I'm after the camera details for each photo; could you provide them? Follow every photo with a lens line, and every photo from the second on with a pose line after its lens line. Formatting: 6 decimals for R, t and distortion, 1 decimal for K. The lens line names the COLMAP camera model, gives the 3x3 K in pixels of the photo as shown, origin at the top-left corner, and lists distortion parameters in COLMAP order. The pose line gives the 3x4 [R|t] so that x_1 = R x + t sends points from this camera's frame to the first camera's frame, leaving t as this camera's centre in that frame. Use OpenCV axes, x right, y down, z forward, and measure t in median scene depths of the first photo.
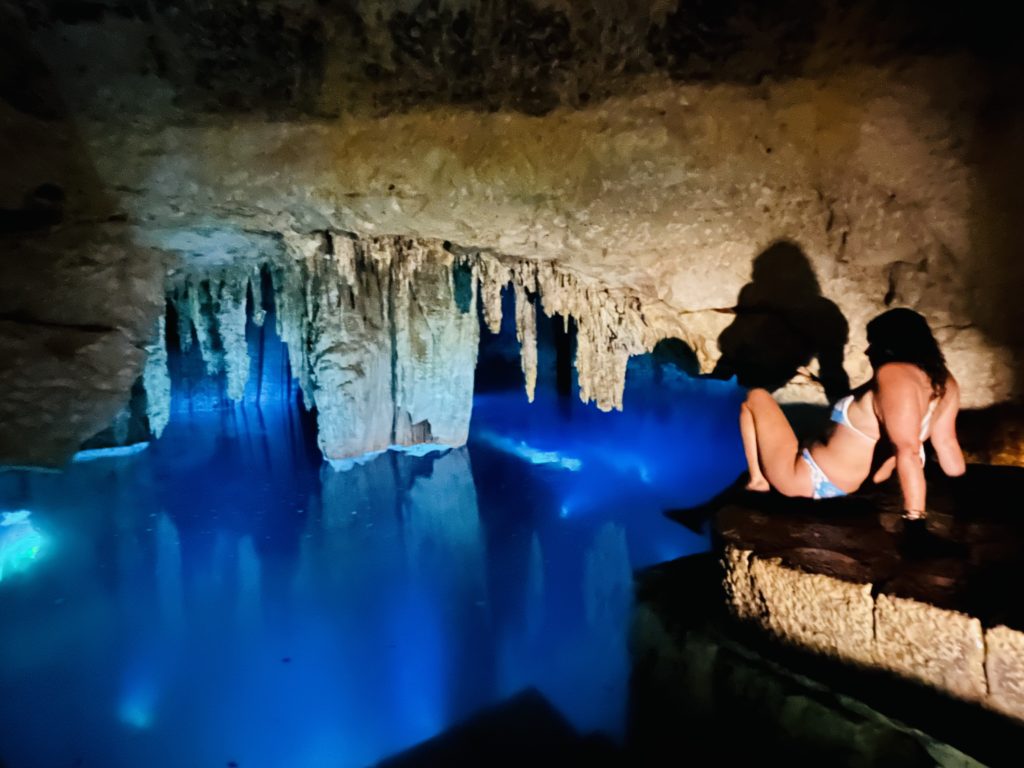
lens RADIAL K [[543.5, 0, 513.0], [0, 543.5, 381.2], [0, 0, 1]] dist [-0.004317, -0.000453]
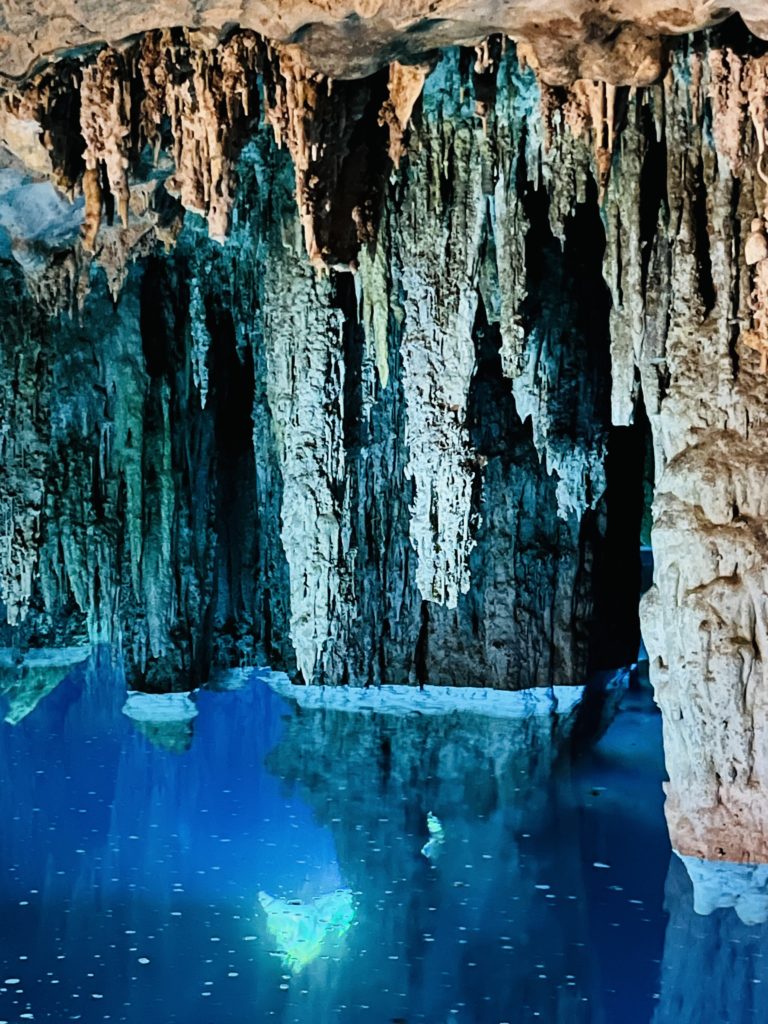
lens RADIAL K [[1669.0, 0, 382.3], [0, 1669.0, 519.0], [0, 0, 1]] dist [0.151371, 0.000000]
pose [[0.464828, 0.059144, -0.883423, 0.348794], [-0.057925, 0.997660, 0.036314, -0.048297], [0.883504, 0.034293, 0.467167, 0.464213]]
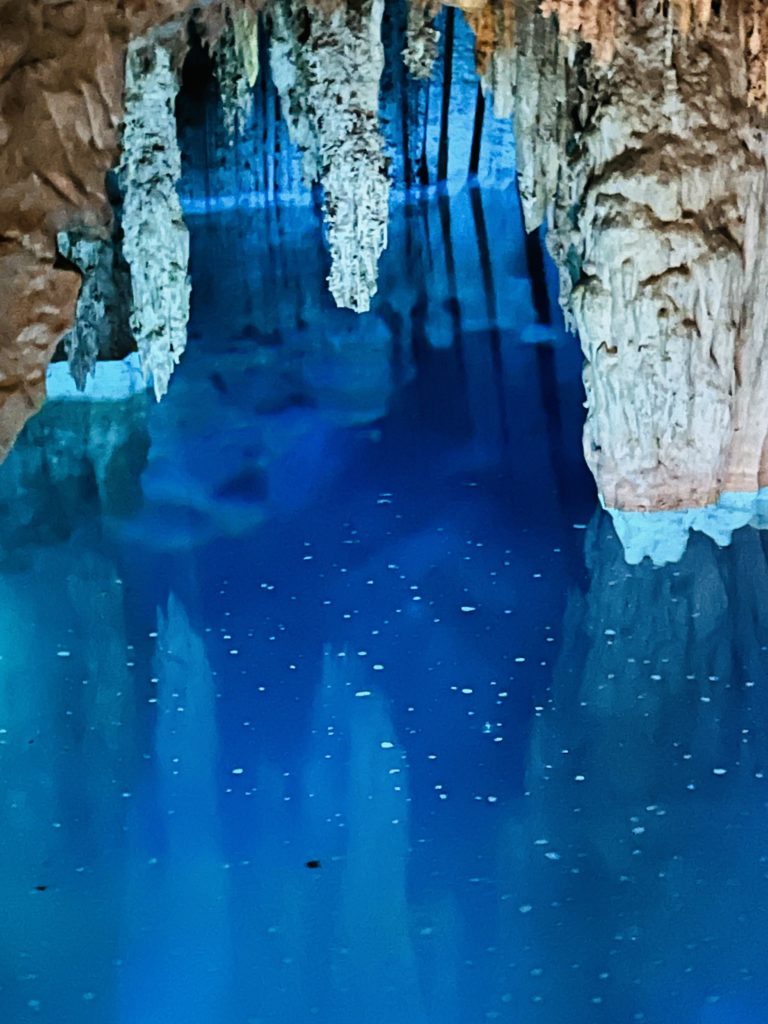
lens RADIAL K [[2252.3, 0, 386.0], [0, 2252.3, 512.5], [0, 0, 1]] dist [0.101094, 0.000000]
pose [[0.859330, 0.137983, -0.492456, 0.196852], [-0.022718, 0.972264, 0.232780, -0.156947], [0.510917, -0.188848, 0.838630, -0.165719]]
